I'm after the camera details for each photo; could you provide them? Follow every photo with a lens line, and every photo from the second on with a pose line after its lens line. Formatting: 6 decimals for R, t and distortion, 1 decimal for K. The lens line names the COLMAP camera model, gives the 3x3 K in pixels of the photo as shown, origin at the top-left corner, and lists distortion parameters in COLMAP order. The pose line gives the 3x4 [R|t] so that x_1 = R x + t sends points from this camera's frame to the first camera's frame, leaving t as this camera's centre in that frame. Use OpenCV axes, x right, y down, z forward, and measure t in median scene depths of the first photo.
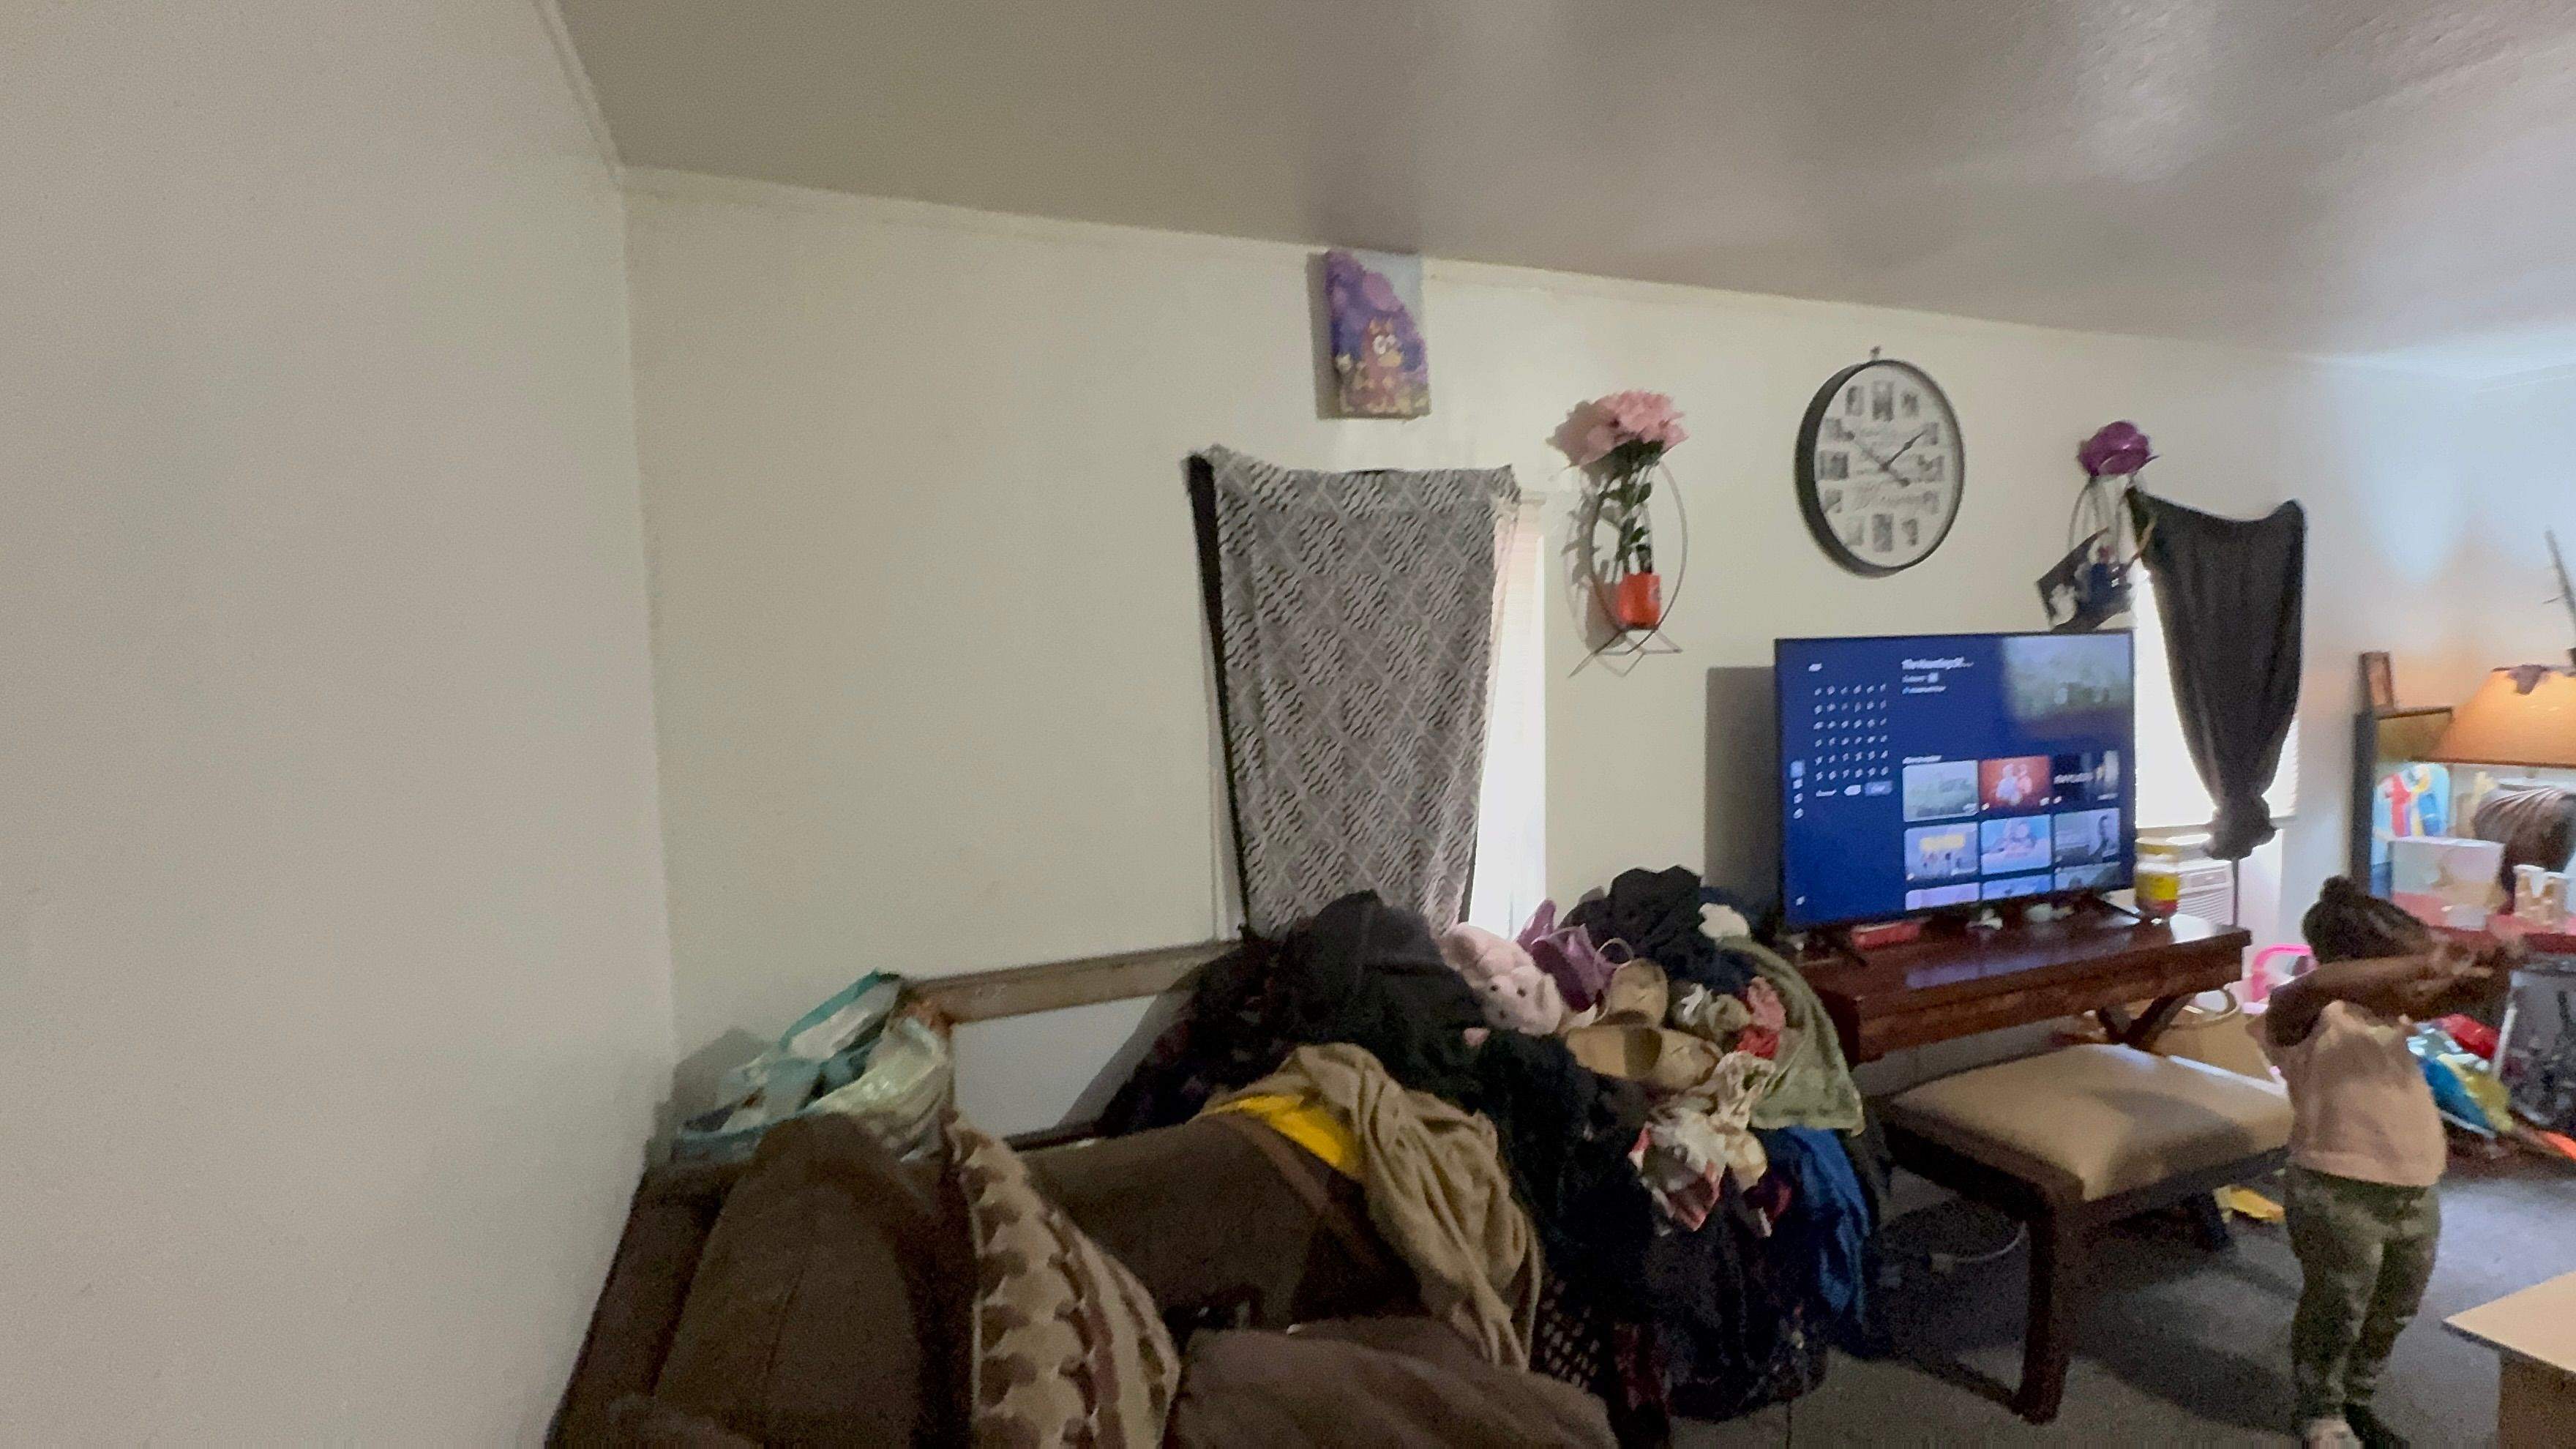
lens RADIAL K [[1183.5, 0, 1296.1], [0, 1183.5, 718.4], [0, 0, 1]] dist [-0.002424, 0.000214]
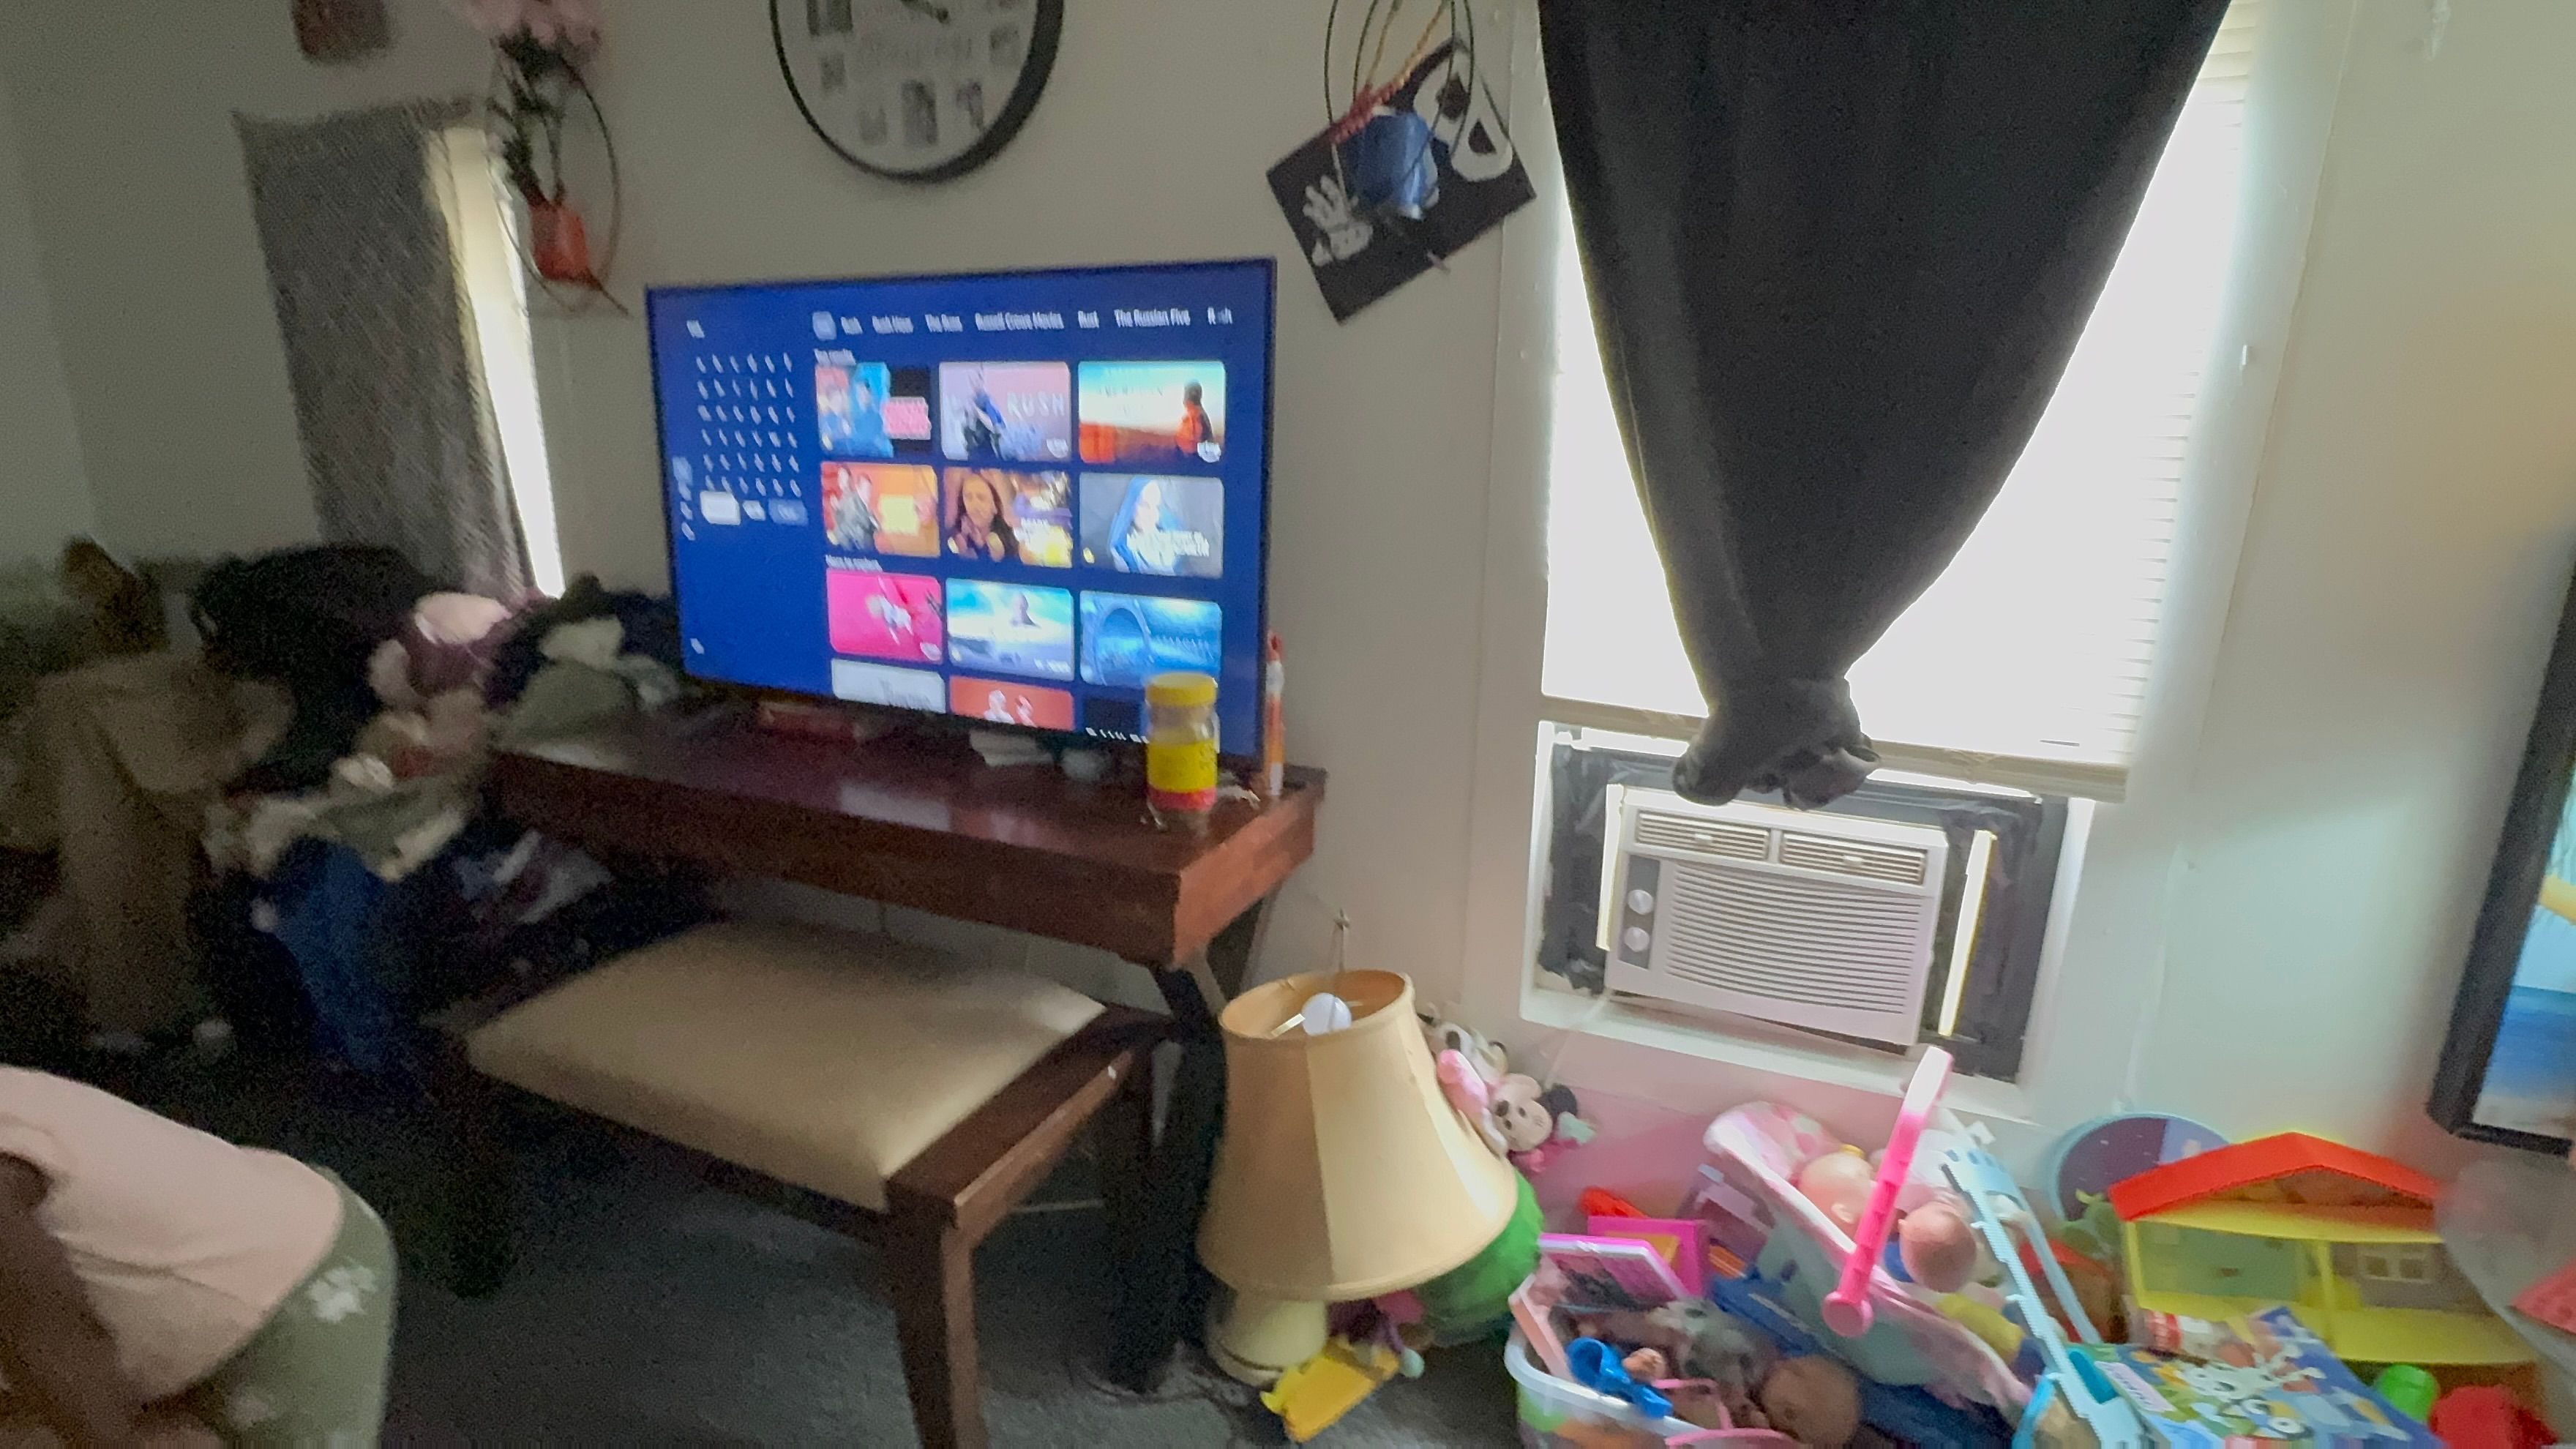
lens RADIAL K [[1183.5, 0, 1296.1], [0, 1183.5, 718.4], [0, 0, 1]] dist [-0.002424, 0.000214]
pose [[0.694021, 0.207519, -0.689398, 1.208924], [-0.074156, 0.973070, 0.218255, 0.003033], [0.716125, -0.100351, 0.690720, 0.725731]]
